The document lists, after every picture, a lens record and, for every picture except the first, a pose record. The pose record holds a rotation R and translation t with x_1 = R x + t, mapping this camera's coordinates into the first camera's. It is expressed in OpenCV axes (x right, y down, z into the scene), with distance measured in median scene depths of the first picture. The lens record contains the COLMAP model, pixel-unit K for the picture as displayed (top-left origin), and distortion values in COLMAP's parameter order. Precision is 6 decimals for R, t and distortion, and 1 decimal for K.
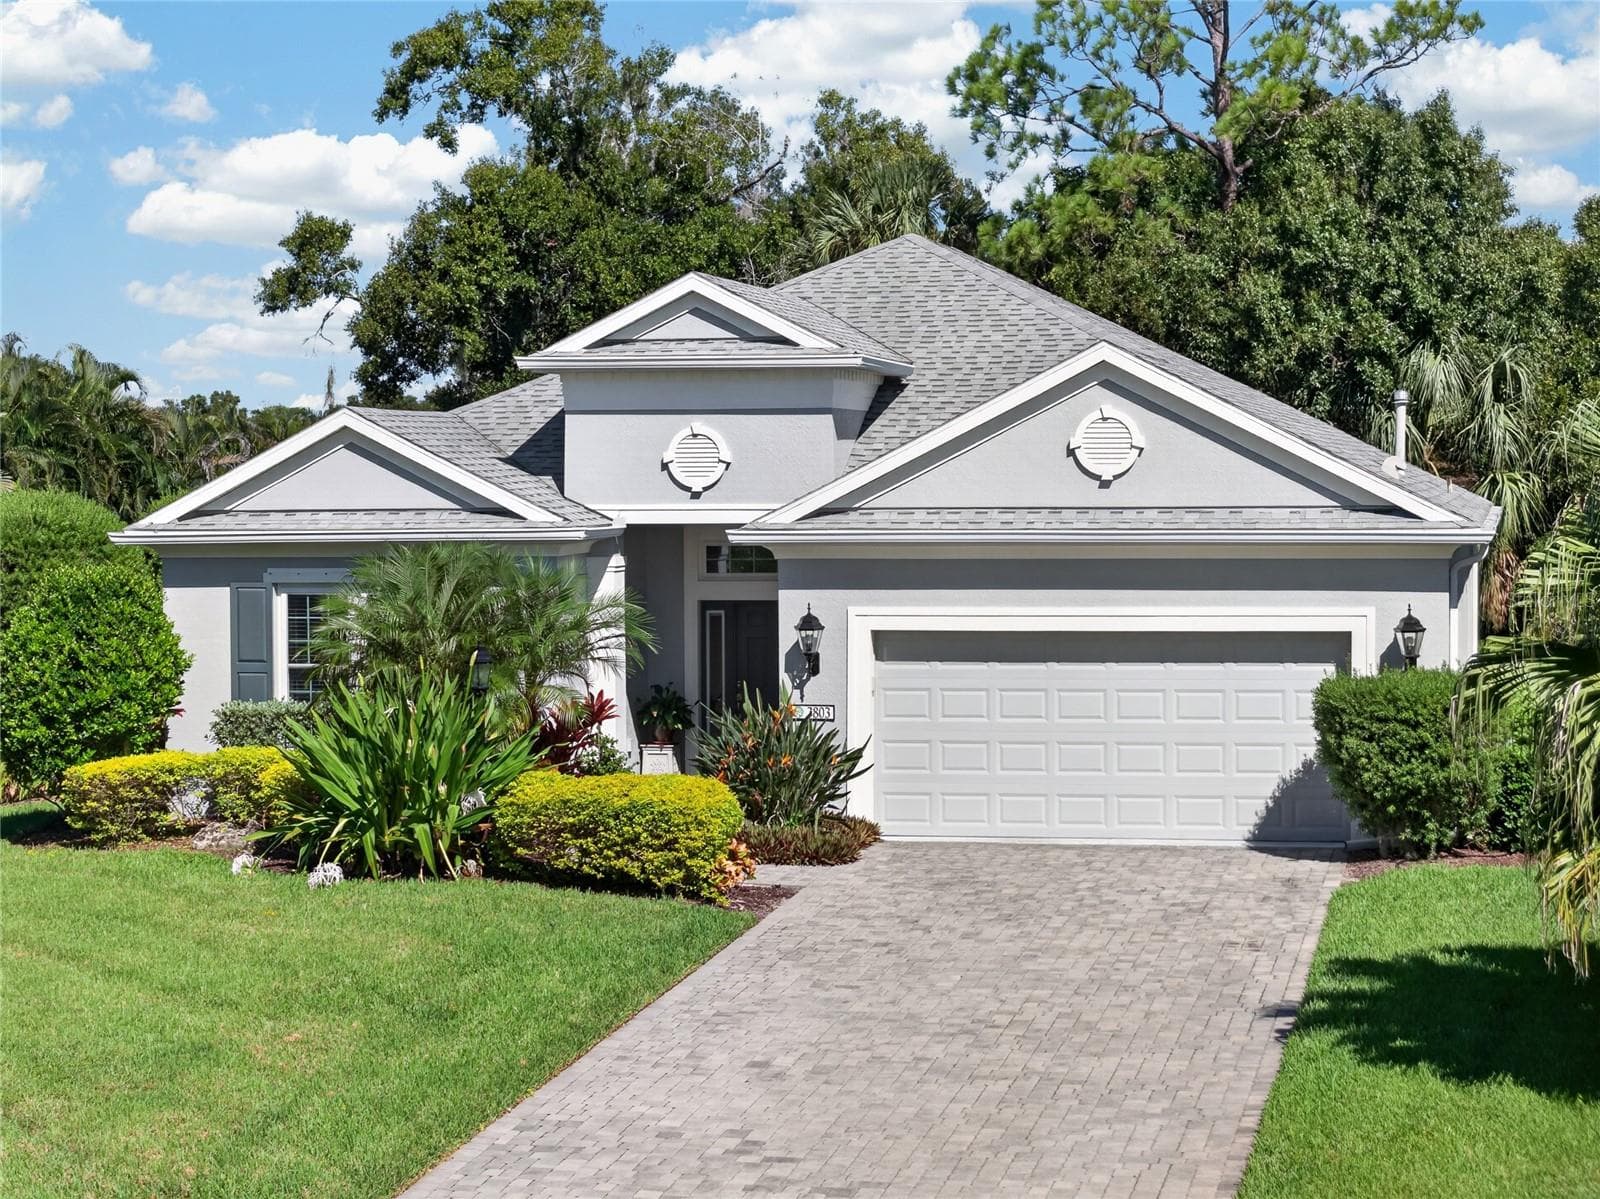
lens RADIAL K [[3171.2, 0, 800.0], [0, 3171.2, 599.5], [0, 0, 1]] dist [-0.127310, -0.173692]
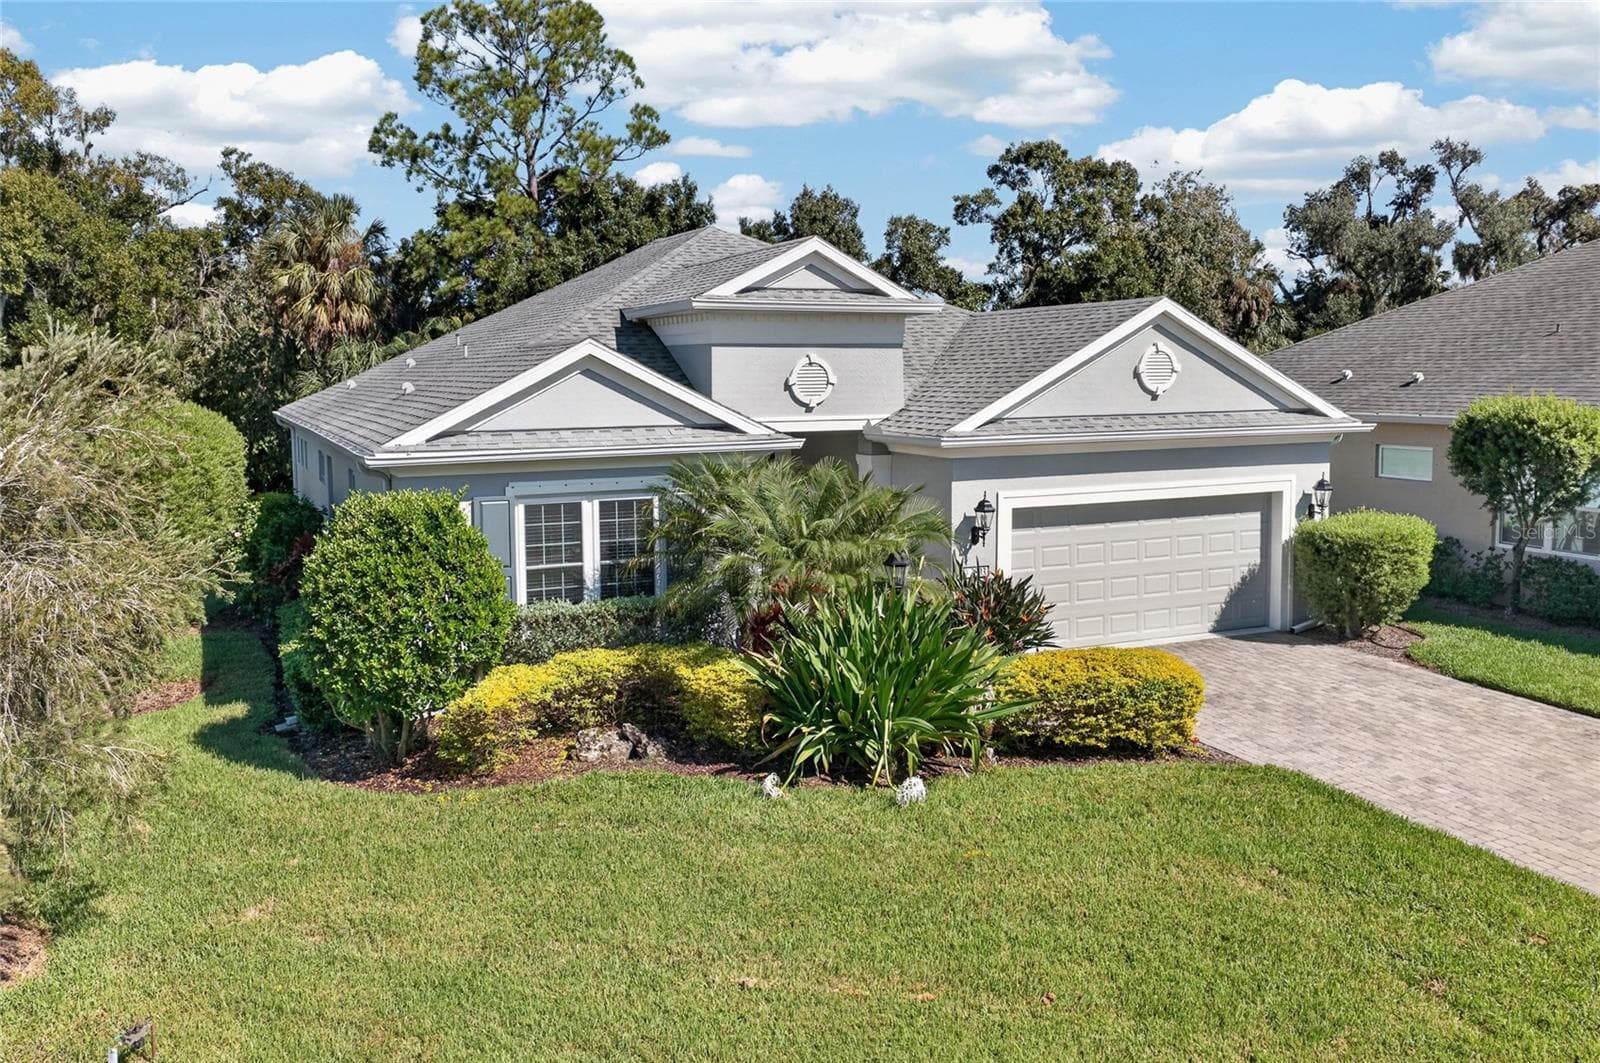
lens RADIAL K [[1303.2, 0, 803.2], [0, 1303.2, 501.1], [0, 0, 1]] dist [0.096554, -0.195668]
pose [[0.799455, -0.061128, 0.597608, -0.387476], [0.027924, 0.997515, 0.064678, -0.032458], [-0.600076, -0.035019, 0.799176, 0.613420]]
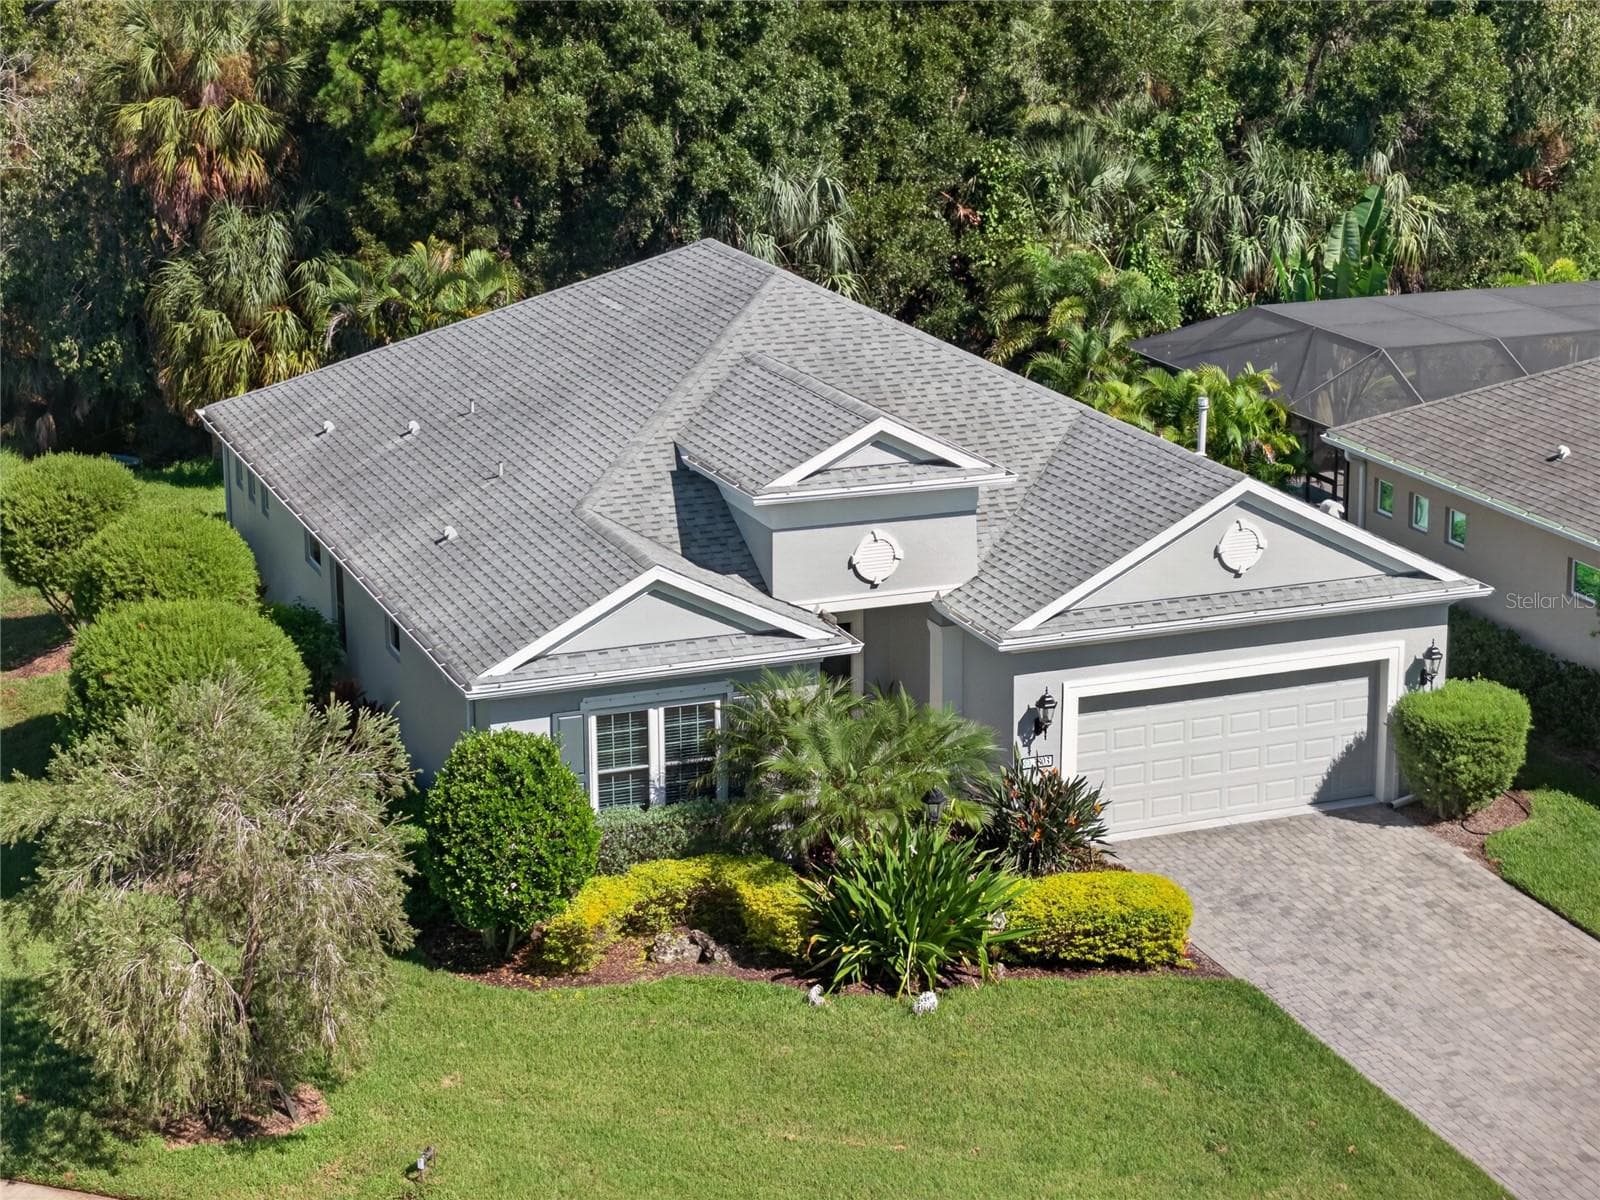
lens RADIAL K [[3171.2, 0, 800.0], [0, 3171.2, 600.0], [0, 0, 1]] dist [-0.127310, -0.173692]
pose [[0.839300, -0.144858, 0.524015, -0.774303], [0.027658, 0.973979, 0.224946, -0.335829], [-0.542965, -0.174304, 0.821467, -0.020981]]
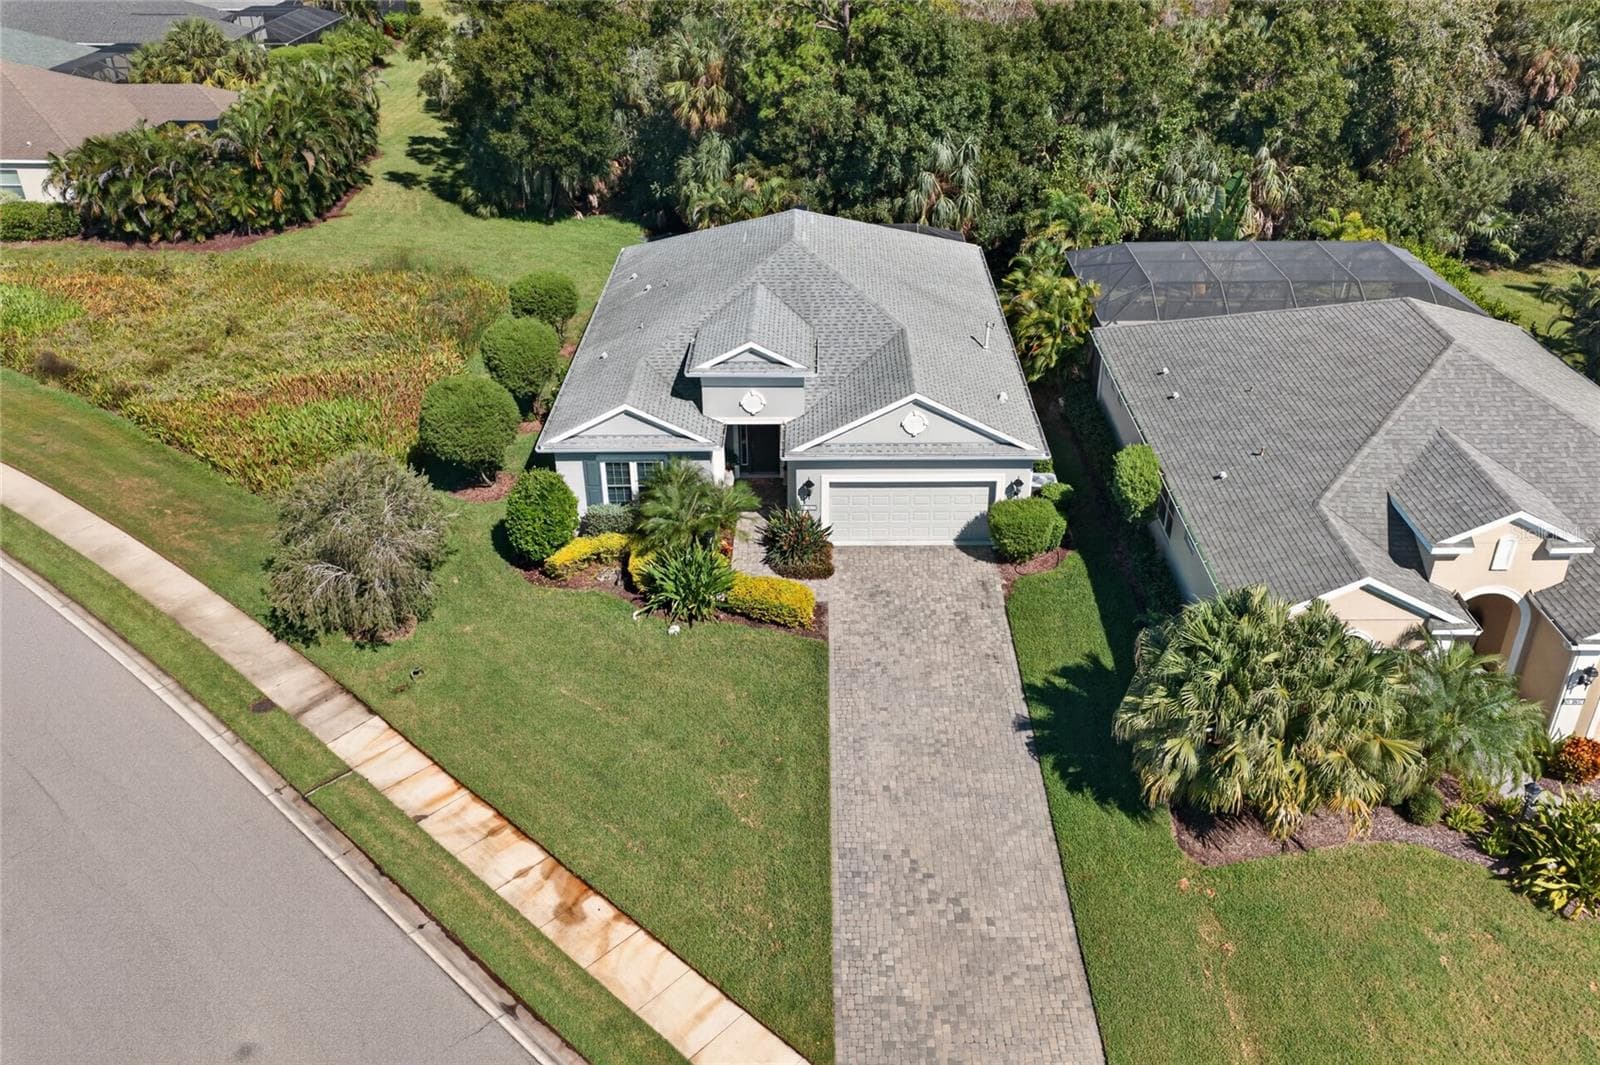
lens RADIAL K [[1303.2, 0, 803.2], [0, 1303.2, 502.1], [0, 0, 1]] dist [0.096554, -0.195668]
pose [[0.979135, -0.099963, 0.176922, -0.212342], [0.012762, 0.899169, 0.437416, -0.493057], [-0.202808, -0.426031, 0.881684, -0.037968]]
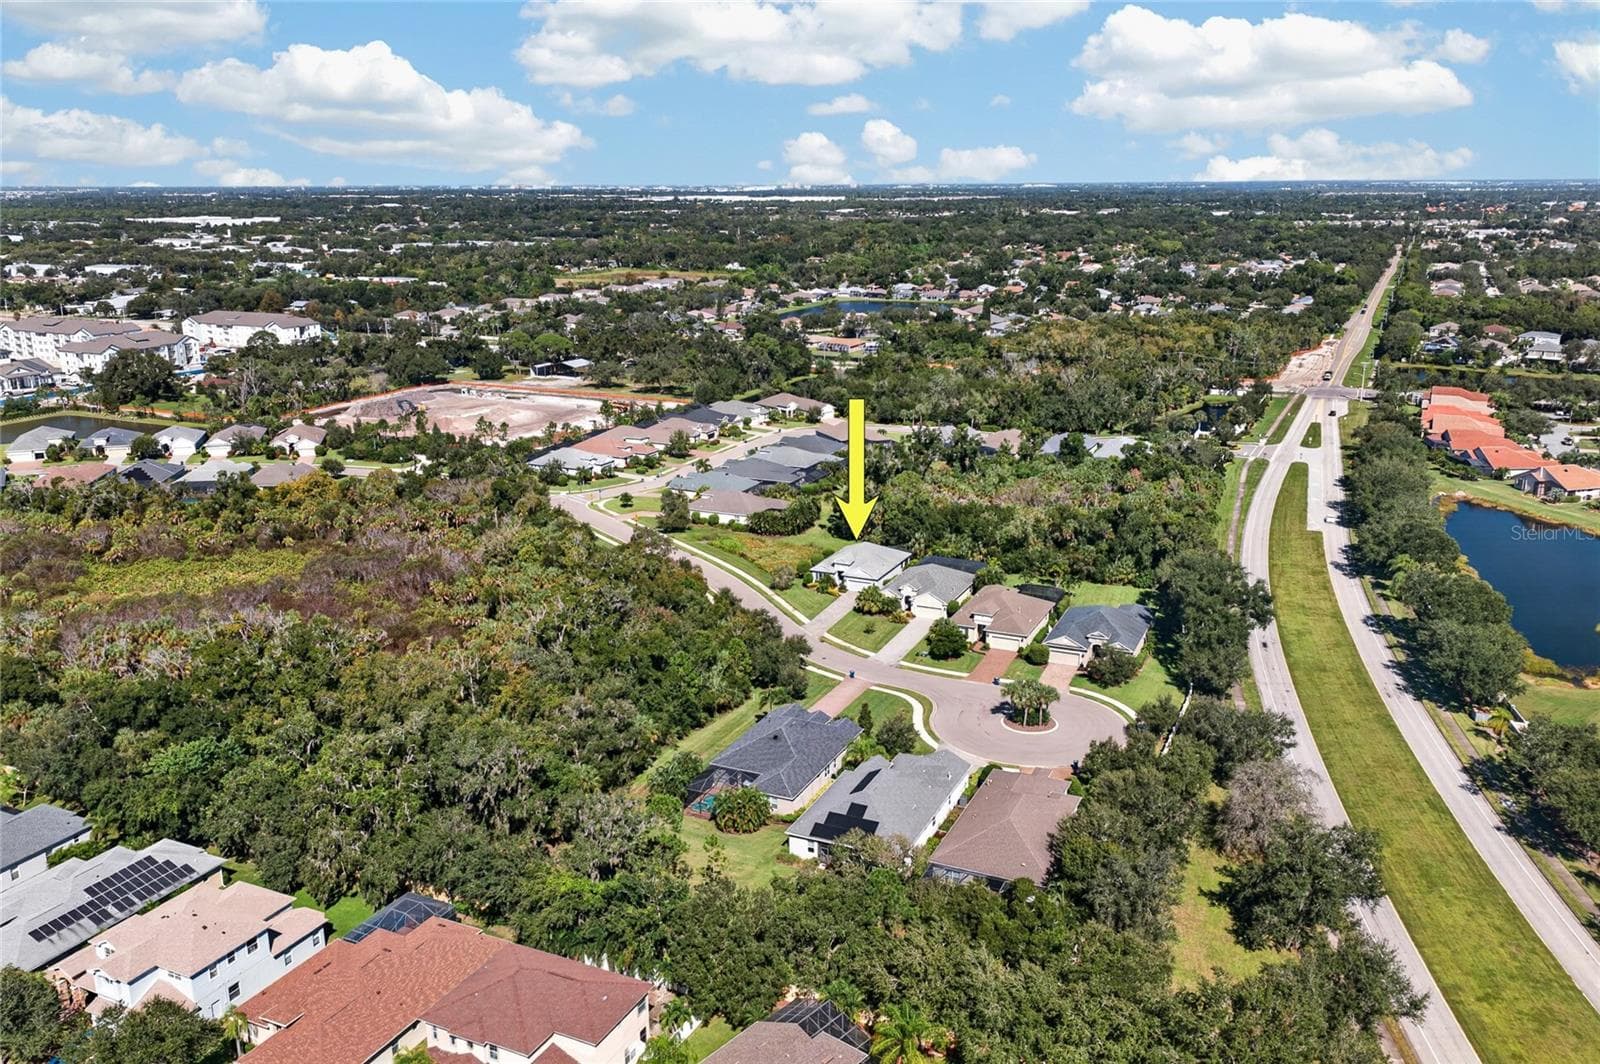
lens RADIAL K [[1303.2, 0, 803.2], [0, 1303.2, 501.6], [0, 0, 1]] dist [0.096554, -0.195668]
pose [[0.977644, 0.052615, -0.203580, 1.368468], [-0.011215, 0.979856, 0.199389, -2.067149], [0.209970, -0.192648, 0.958540, -6.680311]]
